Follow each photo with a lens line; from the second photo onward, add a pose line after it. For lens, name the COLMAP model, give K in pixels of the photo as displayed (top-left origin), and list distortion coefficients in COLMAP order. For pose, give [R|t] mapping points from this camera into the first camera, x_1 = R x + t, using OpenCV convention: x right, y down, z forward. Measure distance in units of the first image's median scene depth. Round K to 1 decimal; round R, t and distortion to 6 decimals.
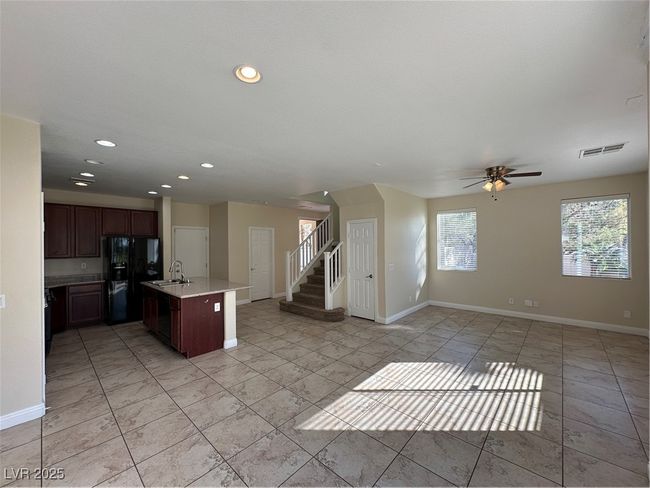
lens RADIAL K [[263.0, 0, 323.0], [0, 263.0, 244.3], [0, 0, 1]] dist [-0.004151, -0.000224]
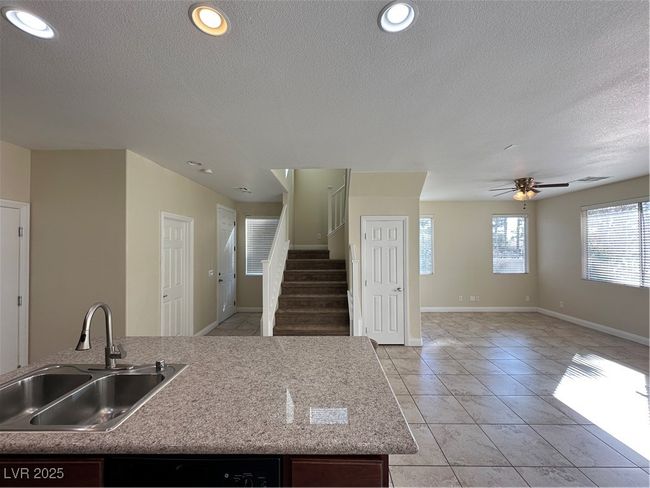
lens RADIAL K [[263.0, 0, 325.1], [0, 263.0, 244.6], [0, 0, 1]] dist [-0.004151, -0.000224]
pose [[0.737678, 0.014645, 0.674994, -0.526903], [-0.006358, 0.999871, -0.014745, 0.000921], [-0.675123, 0.006586, 0.737676, 0.579820]]
